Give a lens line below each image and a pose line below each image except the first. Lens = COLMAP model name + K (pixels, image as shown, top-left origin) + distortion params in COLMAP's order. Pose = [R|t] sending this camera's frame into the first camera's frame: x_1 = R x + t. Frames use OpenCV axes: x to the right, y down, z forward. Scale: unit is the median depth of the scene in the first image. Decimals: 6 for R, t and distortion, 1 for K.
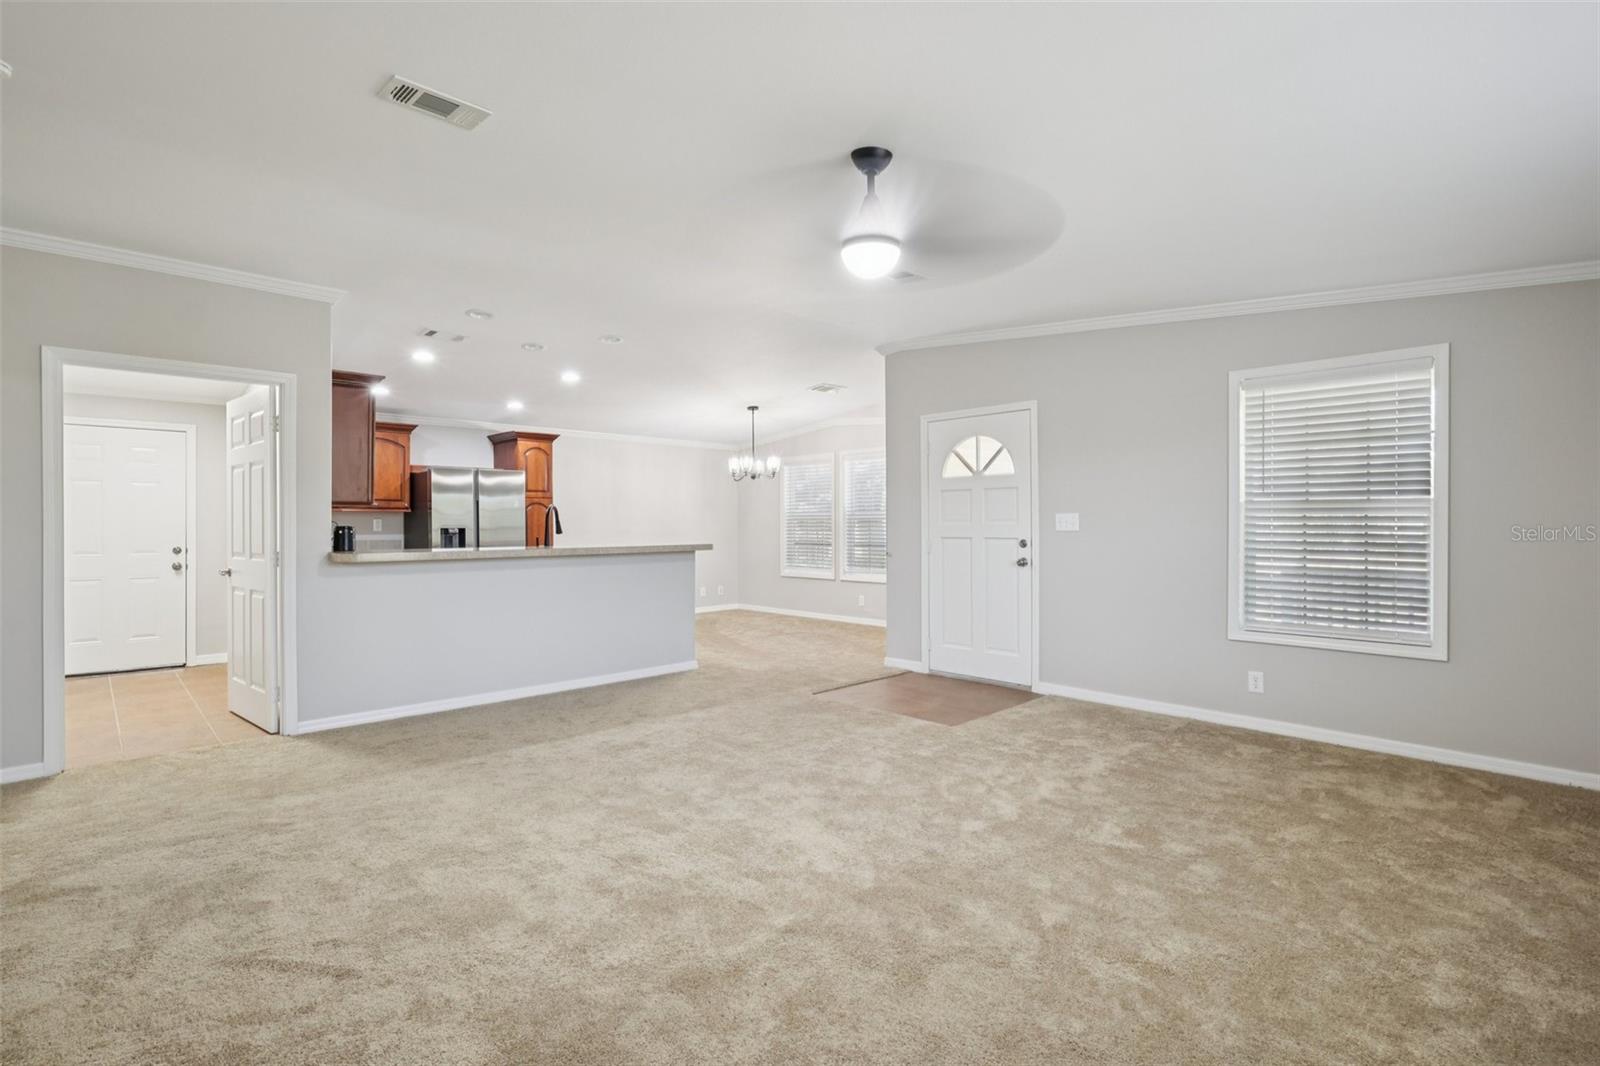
lens RADIAL K [[749.0, 0, 797.4], [0, 749.0, 526.6], [0, 0, 1]] dist [0.000702, 0.000572]
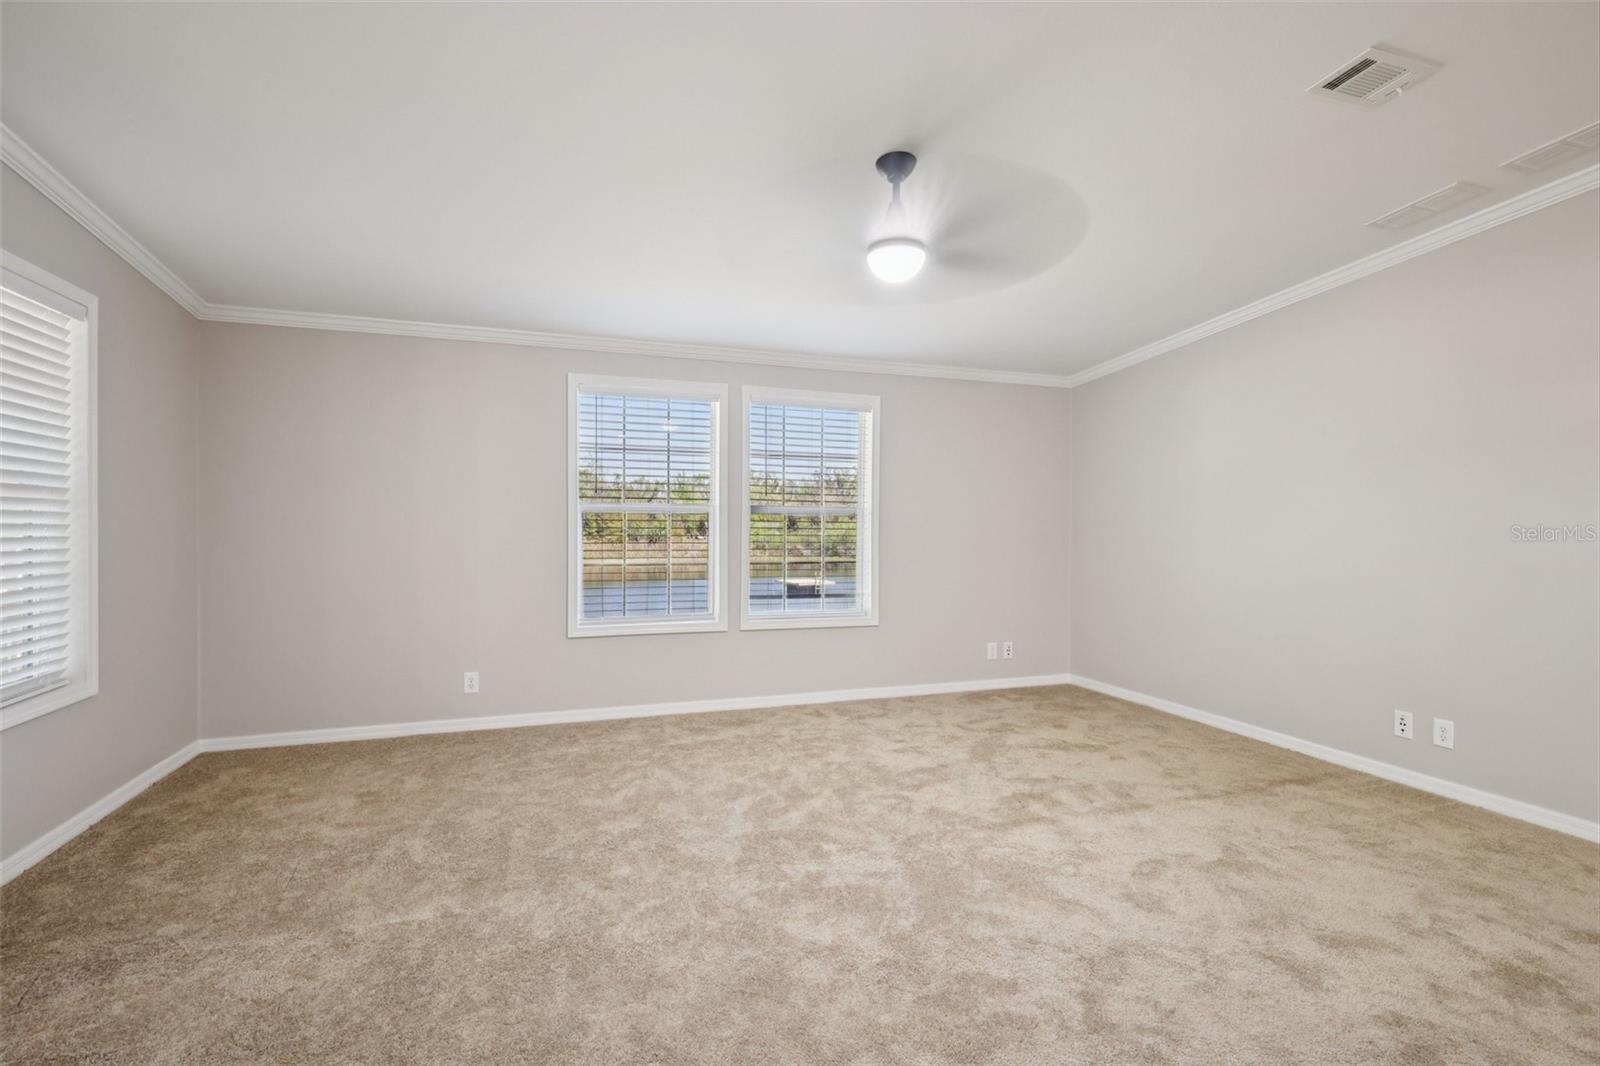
lens RADIAL K [[749.0, 0, 797.4], [0, 749.0, 526.6], [0, 0, 1]] dist [0.000702, 0.000572]
pose [[-0.910554, 0.000203, 0.413390, -0.094222], [0.002262, 0.999987, 0.004492, -0.001916], [-0.413384, 0.005025, -0.910543, 0.923933]]
